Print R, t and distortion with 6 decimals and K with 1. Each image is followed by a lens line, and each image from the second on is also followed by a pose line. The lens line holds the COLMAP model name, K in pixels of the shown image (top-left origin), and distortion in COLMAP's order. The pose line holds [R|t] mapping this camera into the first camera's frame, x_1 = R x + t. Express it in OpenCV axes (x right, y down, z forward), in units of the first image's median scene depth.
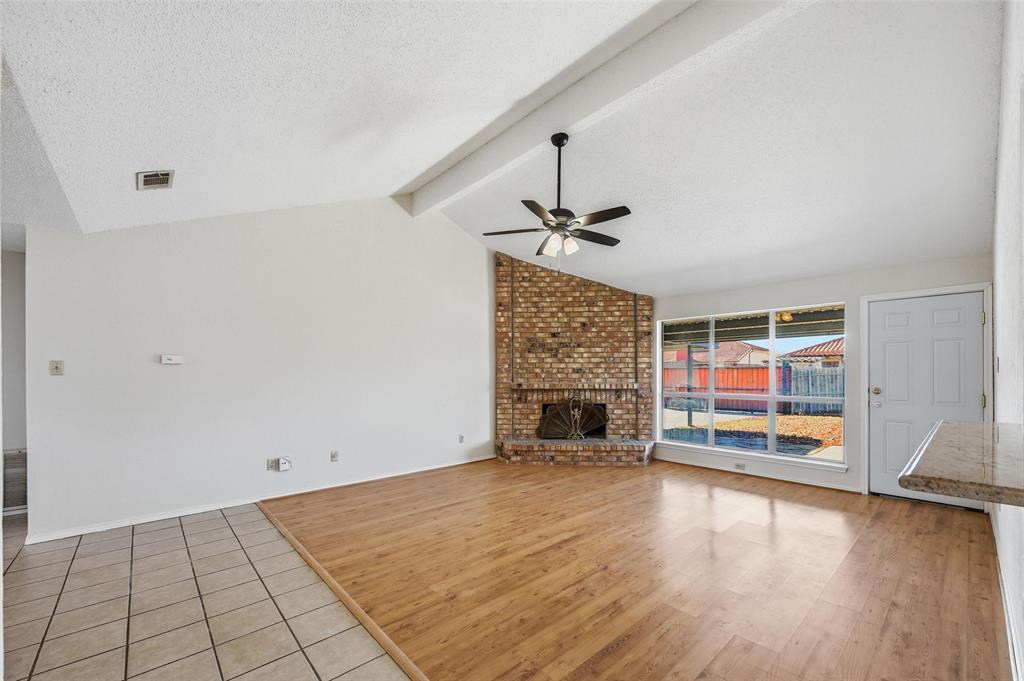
lens RADIAL K [[402.8, 0, 516.7], [0, 402.8, 374.6], [0, 0, 1]] dist [-0.002061, -0.000144]
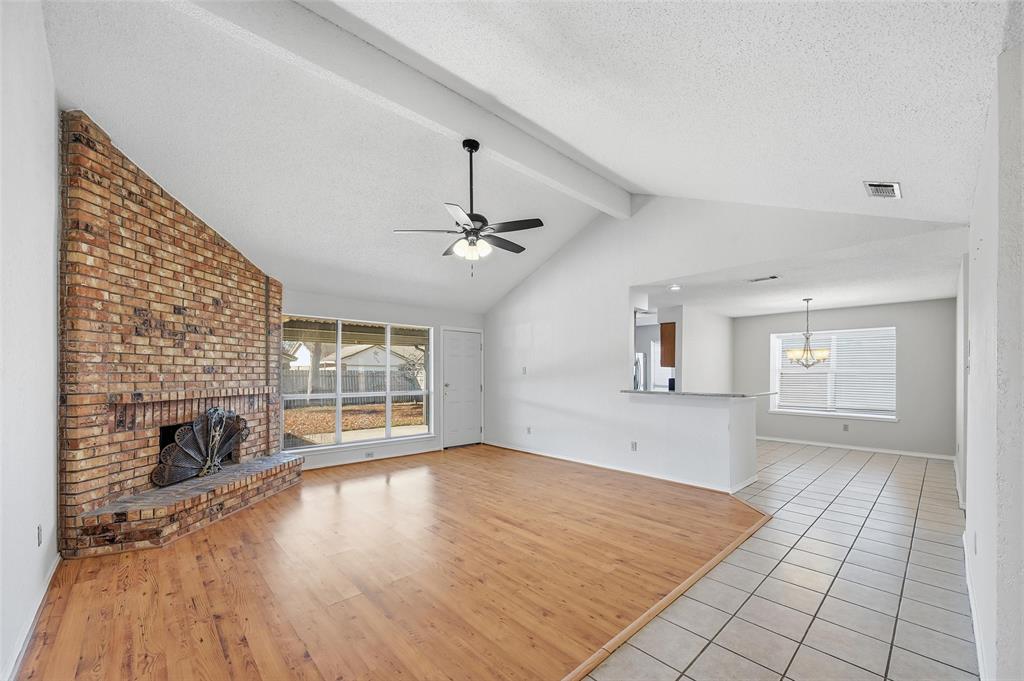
lens RADIAL K [[402.8, 0, 516.7], [0, 402.8, 374.6], [0, 0, 1]] dist [-0.002061, -0.000144]
pose [[-0.004783, -0.000146, 0.999989, -0.514410], [0.001877, 0.999998, 0.000155, -0.000994], [-0.999987, 0.001878, -0.004783, 0.497046]]
